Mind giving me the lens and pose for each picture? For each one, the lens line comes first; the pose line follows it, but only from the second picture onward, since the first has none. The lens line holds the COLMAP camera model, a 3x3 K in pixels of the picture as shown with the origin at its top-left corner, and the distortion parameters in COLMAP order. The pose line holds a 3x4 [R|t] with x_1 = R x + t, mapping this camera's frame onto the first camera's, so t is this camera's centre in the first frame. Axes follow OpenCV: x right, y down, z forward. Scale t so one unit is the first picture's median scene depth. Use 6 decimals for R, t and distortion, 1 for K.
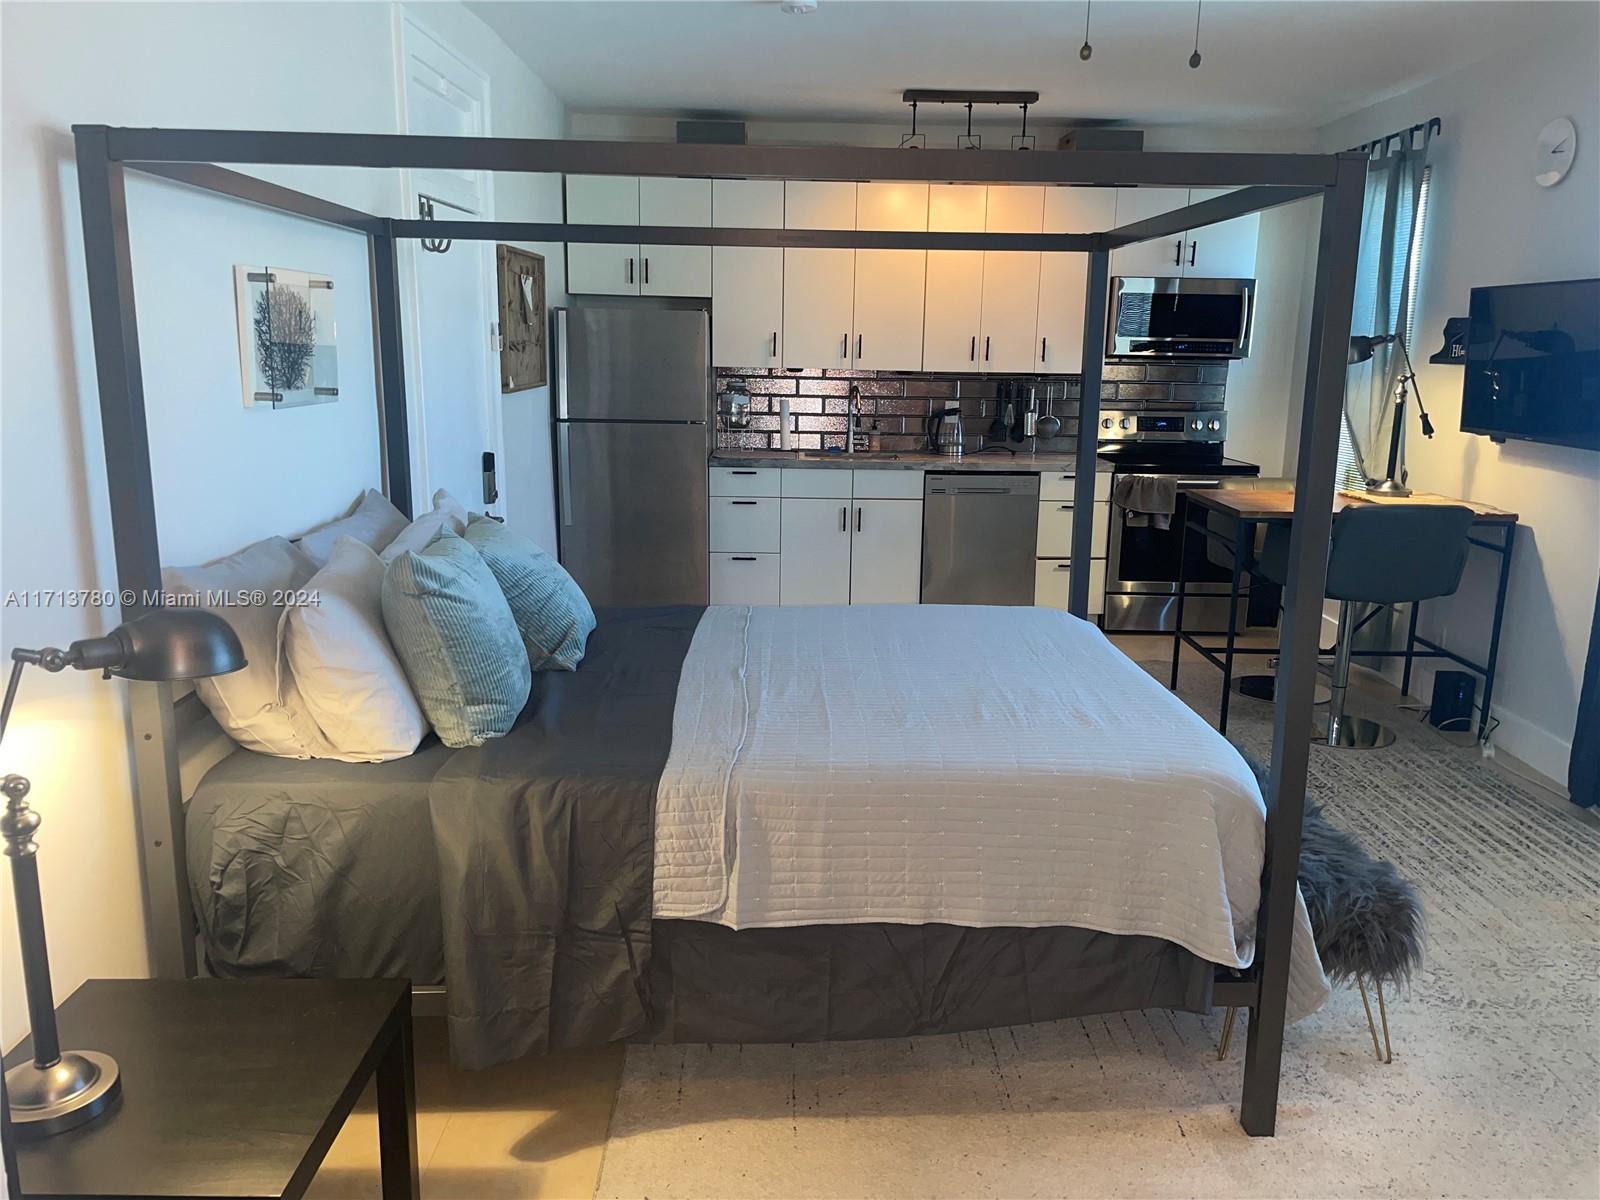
lens RADIAL K [[1209.8, 0, 806.0], [0, 1209.8, 602.4], [0, 0, 1]] dist [0.065153, -0.098605]
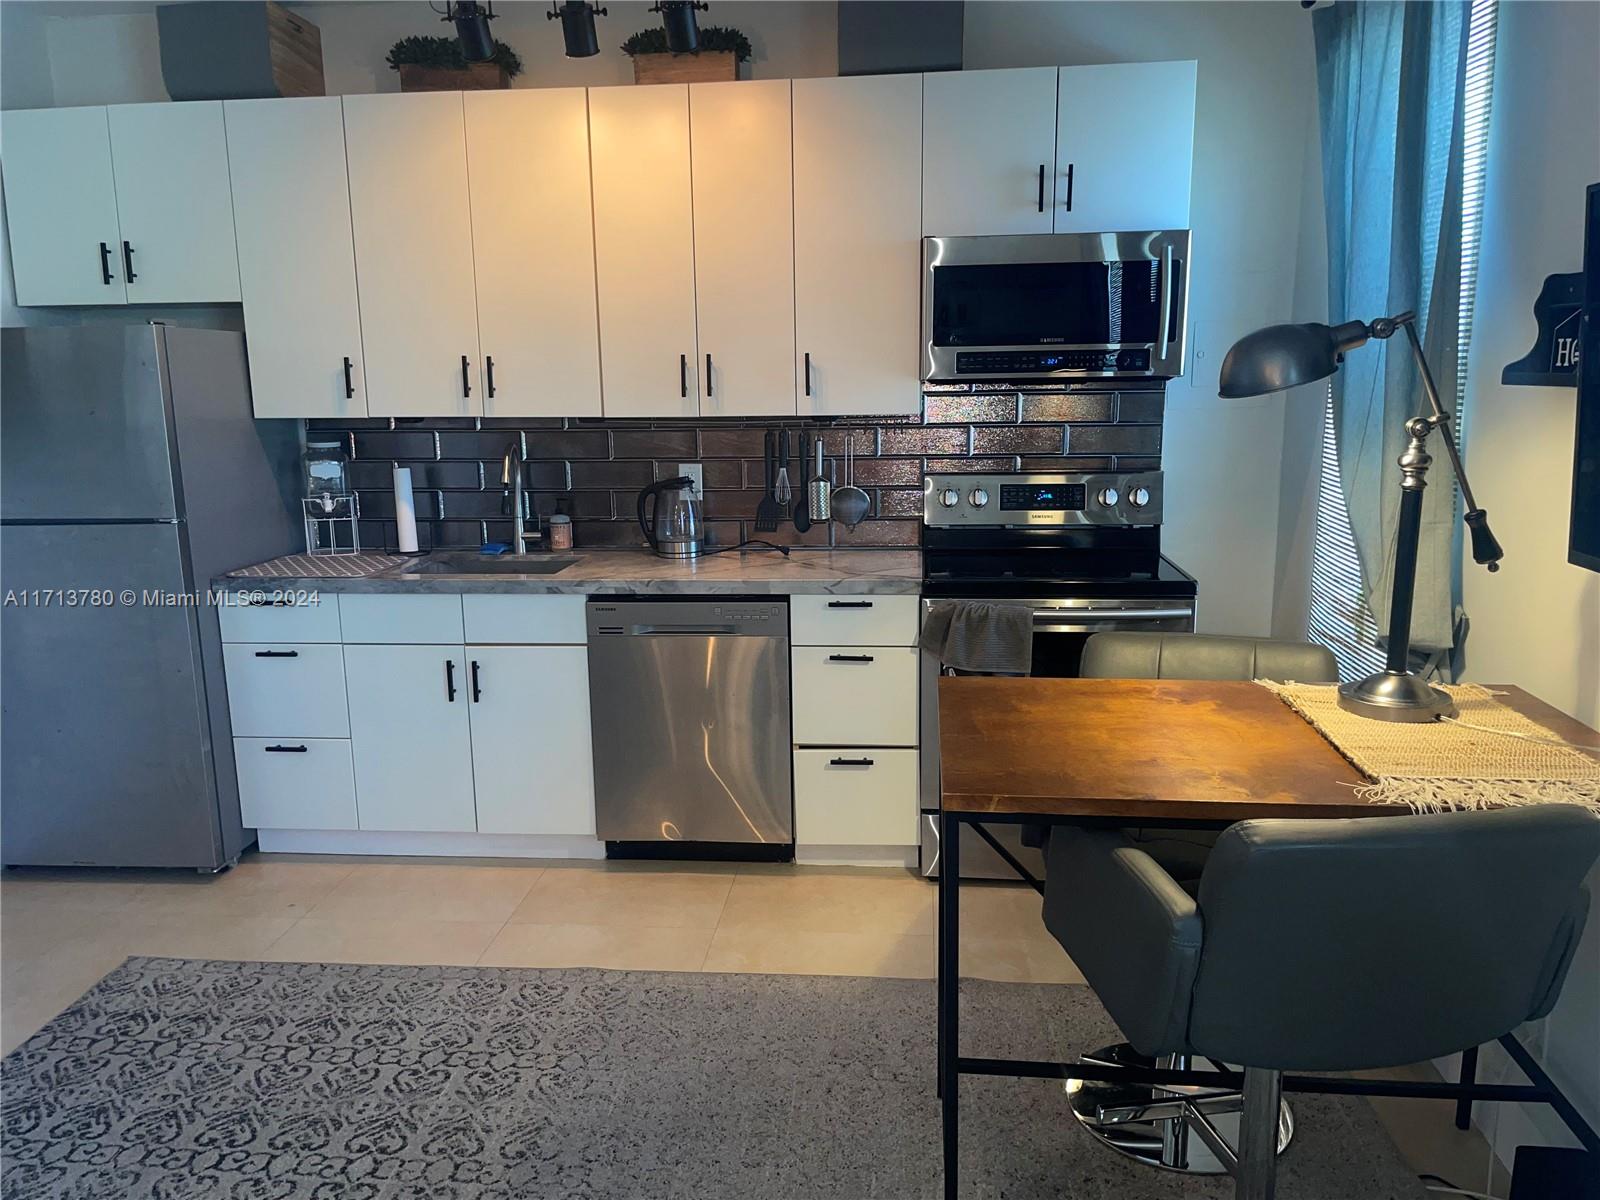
lens RADIAL K [[1205.4, 0, 788.2], [0, 1205.4, 610.7], [0, 0, 1]] dist [0.078126, -0.128980]
pose [[0.992312, -0.009478, -0.123400, 0.260401], [0.008188, 0.999906, -0.010959, -0.094378], [0.123493, 0.009864, 0.992296, 0.454558]]
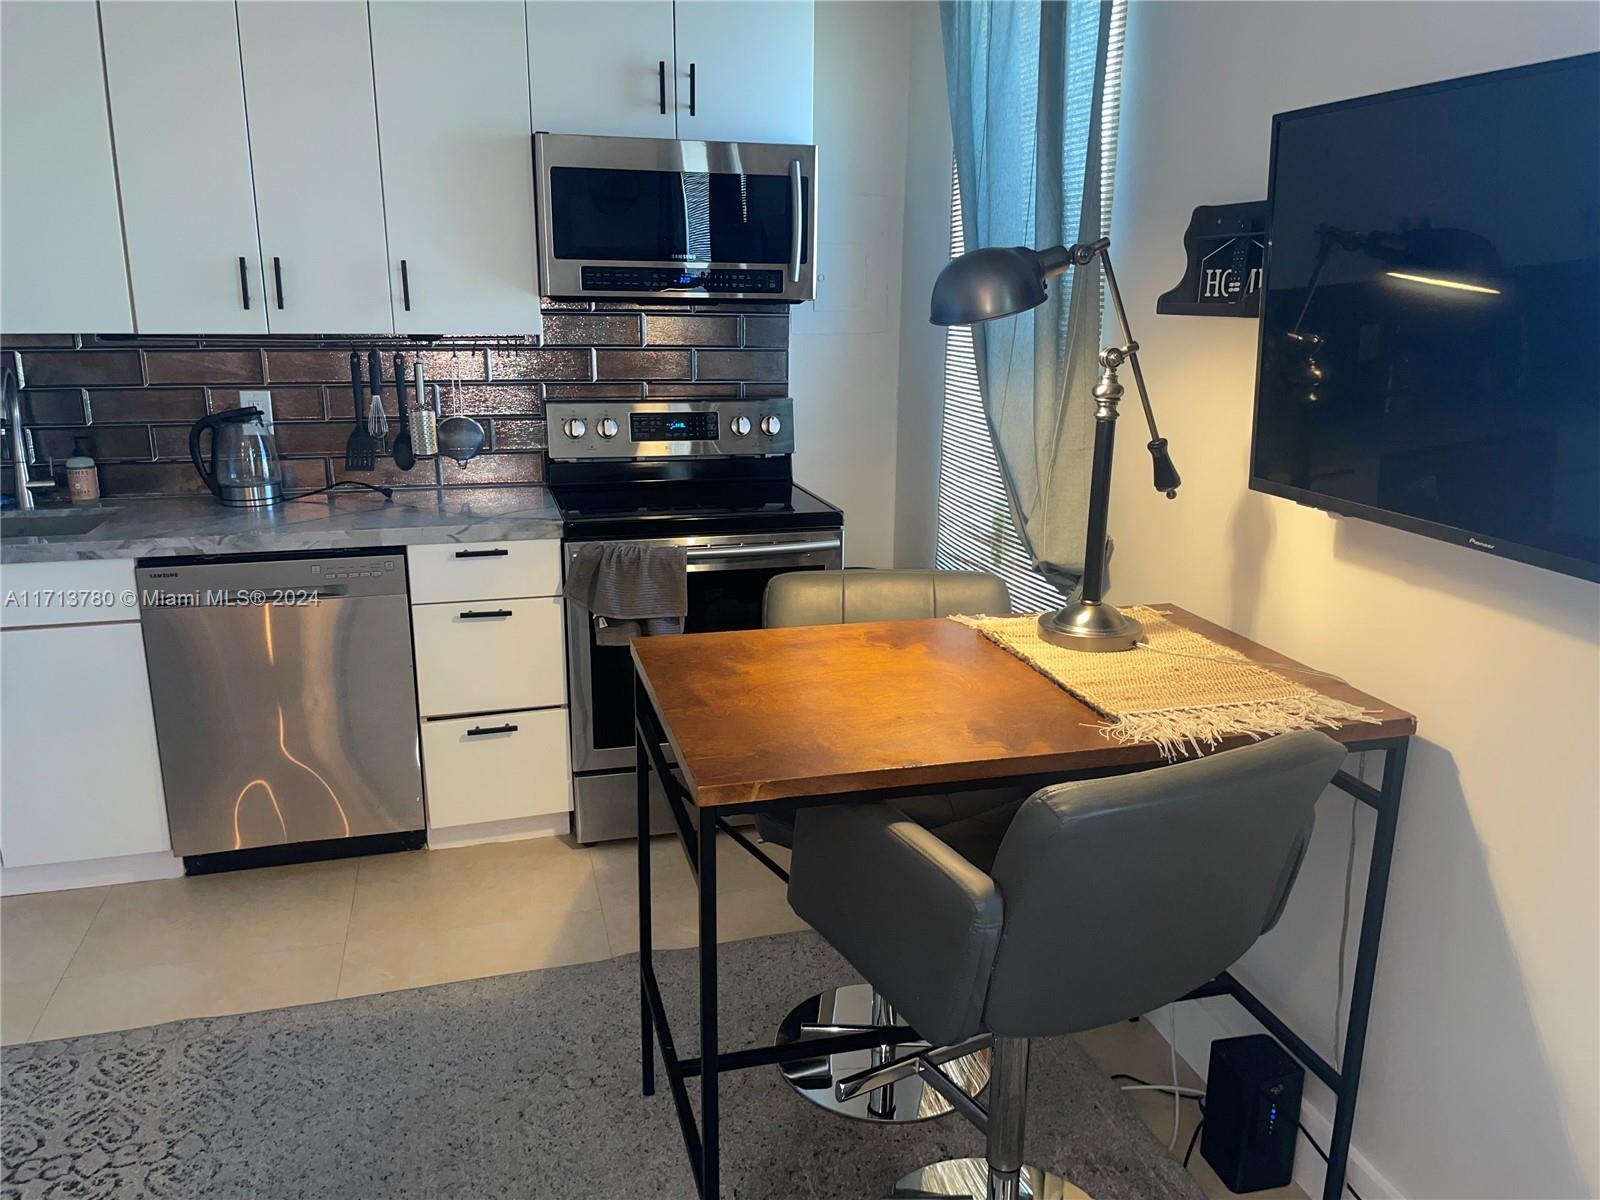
lens RADIAL K [[1209.8, 0, 806.0], [0, 1209.8, 602.4], [0, 0, 1]] dist [0.065153, -0.098605]
pose [[0.967000, -0.073332, 0.243993, 0.226903], [0.060791, 0.996432, 0.058548, -0.103892], [-0.247416, -0.041783, 0.968008, 0.499505]]
